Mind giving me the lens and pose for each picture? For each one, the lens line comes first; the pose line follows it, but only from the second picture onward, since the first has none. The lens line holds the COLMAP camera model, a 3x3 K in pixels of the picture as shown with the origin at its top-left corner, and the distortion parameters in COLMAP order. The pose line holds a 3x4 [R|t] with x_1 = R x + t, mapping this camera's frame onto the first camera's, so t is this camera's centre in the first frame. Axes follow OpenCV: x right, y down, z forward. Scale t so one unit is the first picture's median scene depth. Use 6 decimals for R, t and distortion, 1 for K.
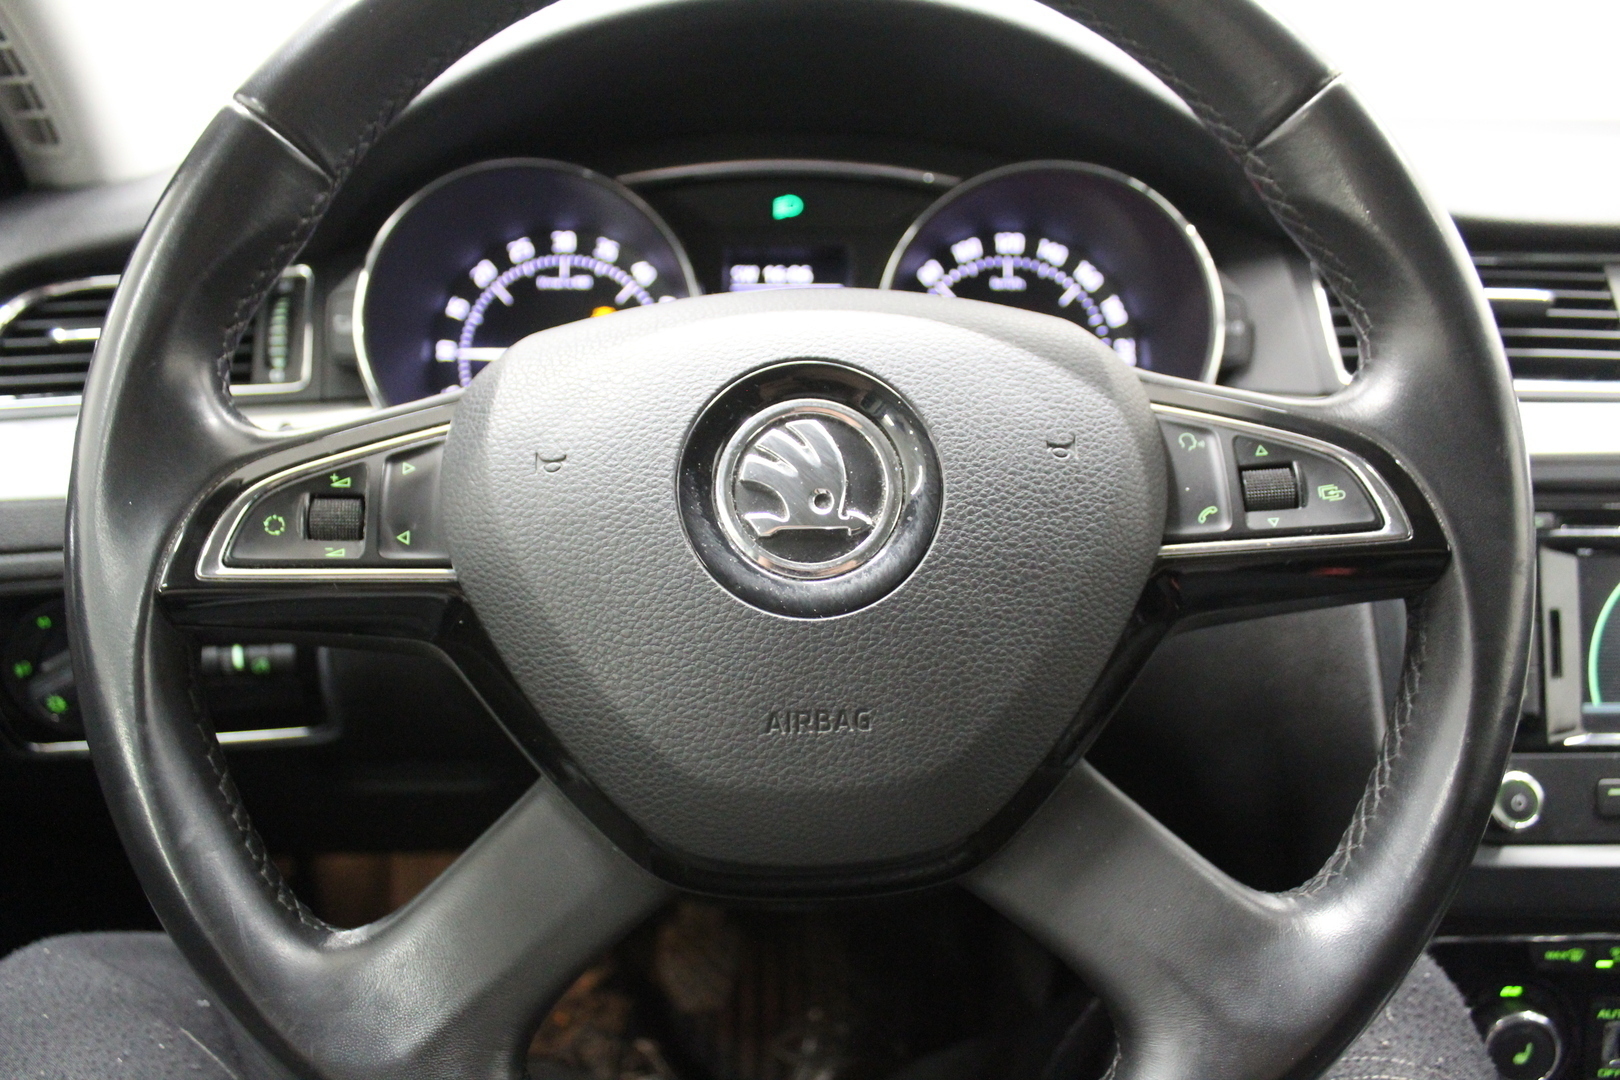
lens RADIAL K [[1314.8, 0, 770.6], [0, 1314.8, 580.6], [0, 0, 1]] dist [-0.176447, 0.134014]
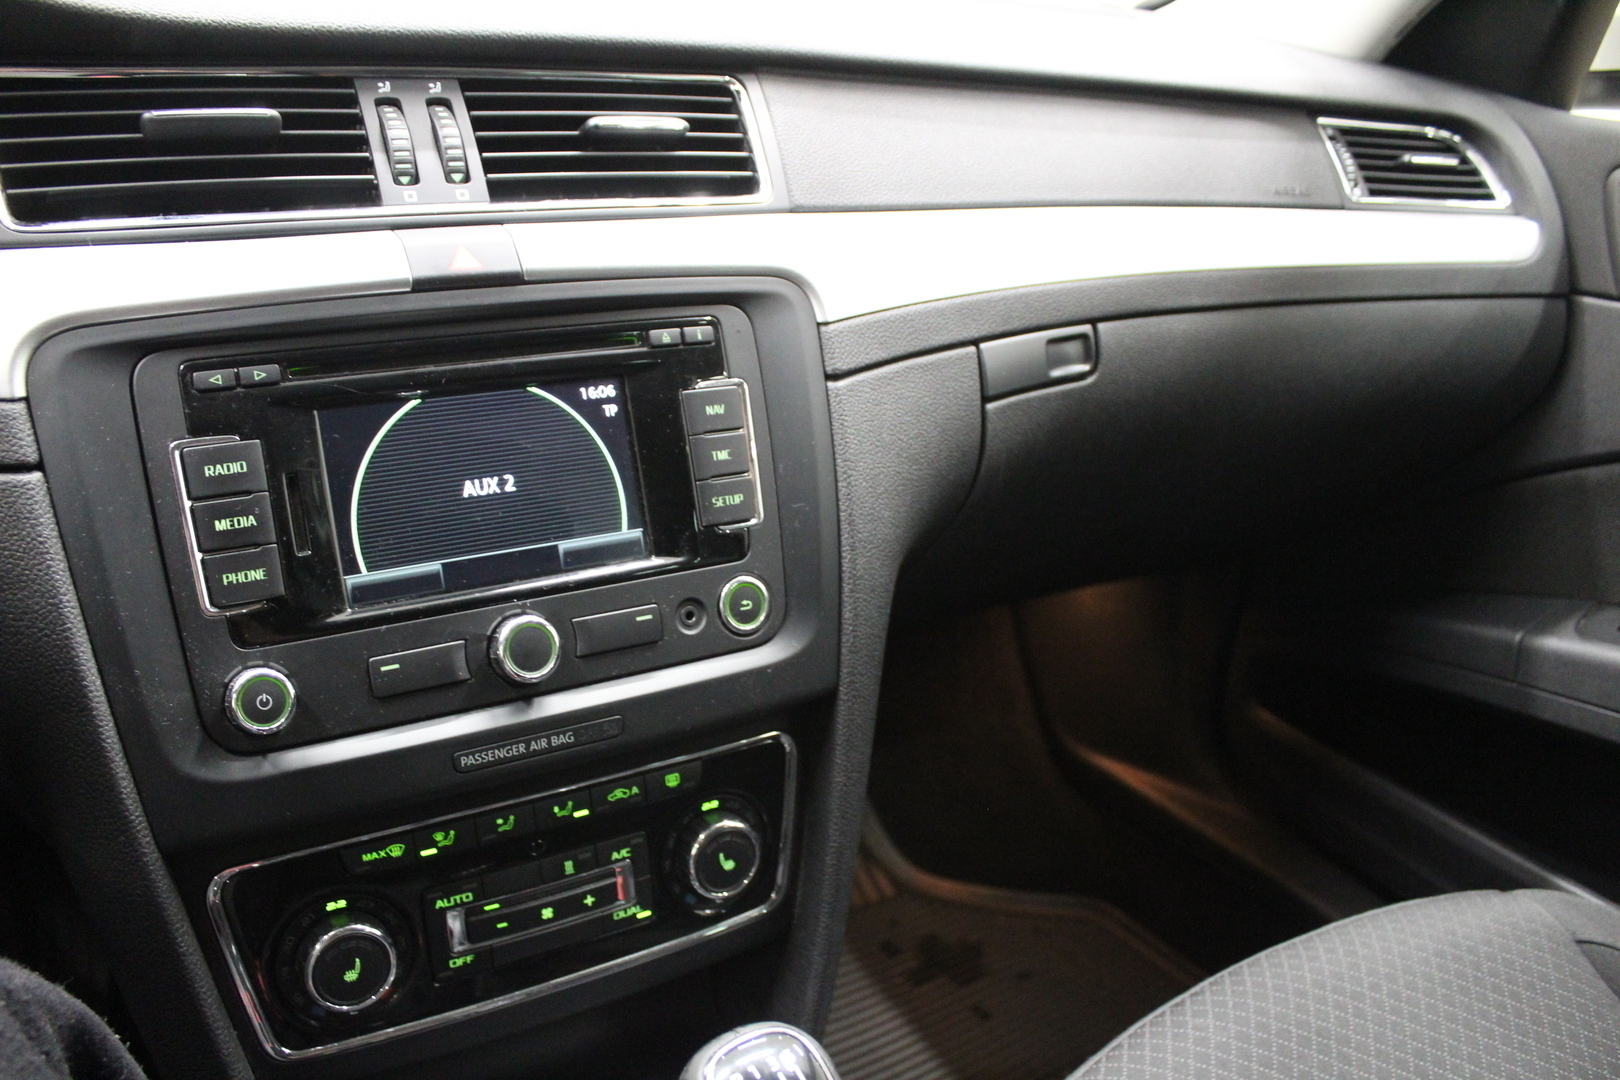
lens RADIAL K [[1314.8, 0, 770.6], [0, 1314.8, 580.6], [0, 0, 1]] dist [-0.176447, 0.134014]
pose [[0.859002, -0.162212, 0.485595, 0.670947], [0.114872, 0.985363, 0.125954, 0.034458], [-0.498918, -0.052413, 0.865063, 0.103859]]
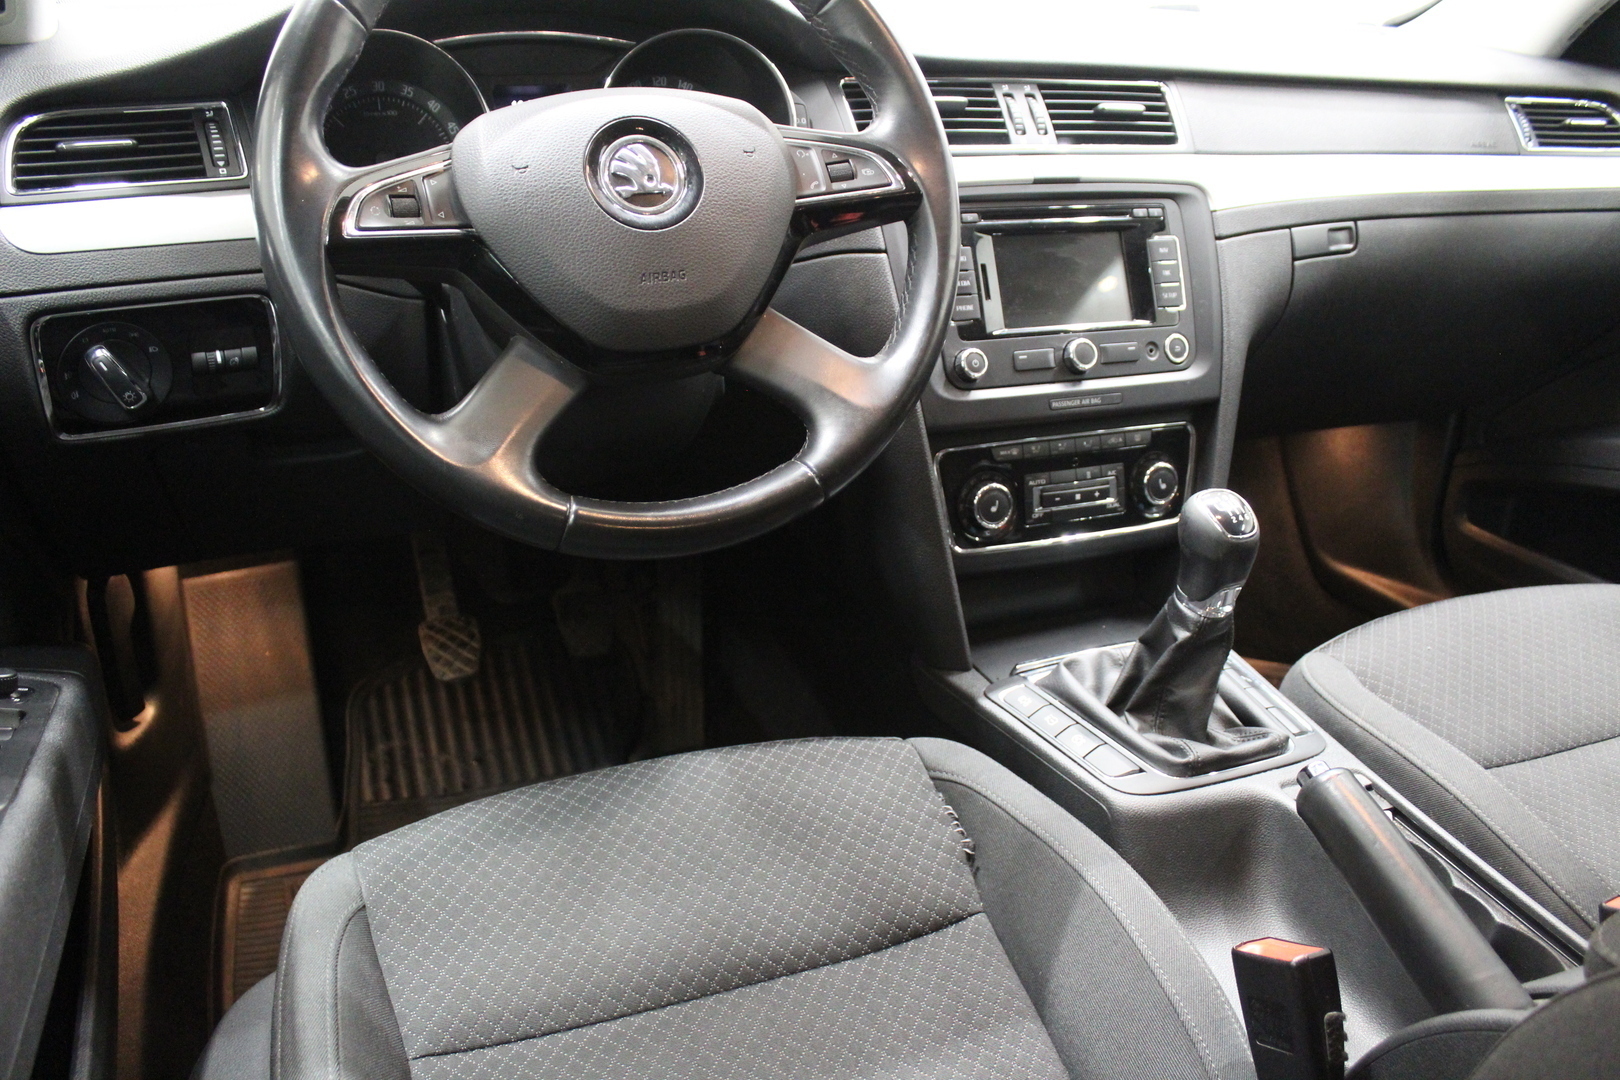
lens RADIAL K [[1314.8, 0, 770.6], [0, 1314.8, 580.6], [0, 0, 1]] dist [-0.176447, 0.134014]
pose [[0.931083, -0.138662, 0.337428, -0.539390], [0.108027, 0.988261, 0.108029, 0.352849], [-0.348446, -0.064133, 0.935132, -1.018576]]
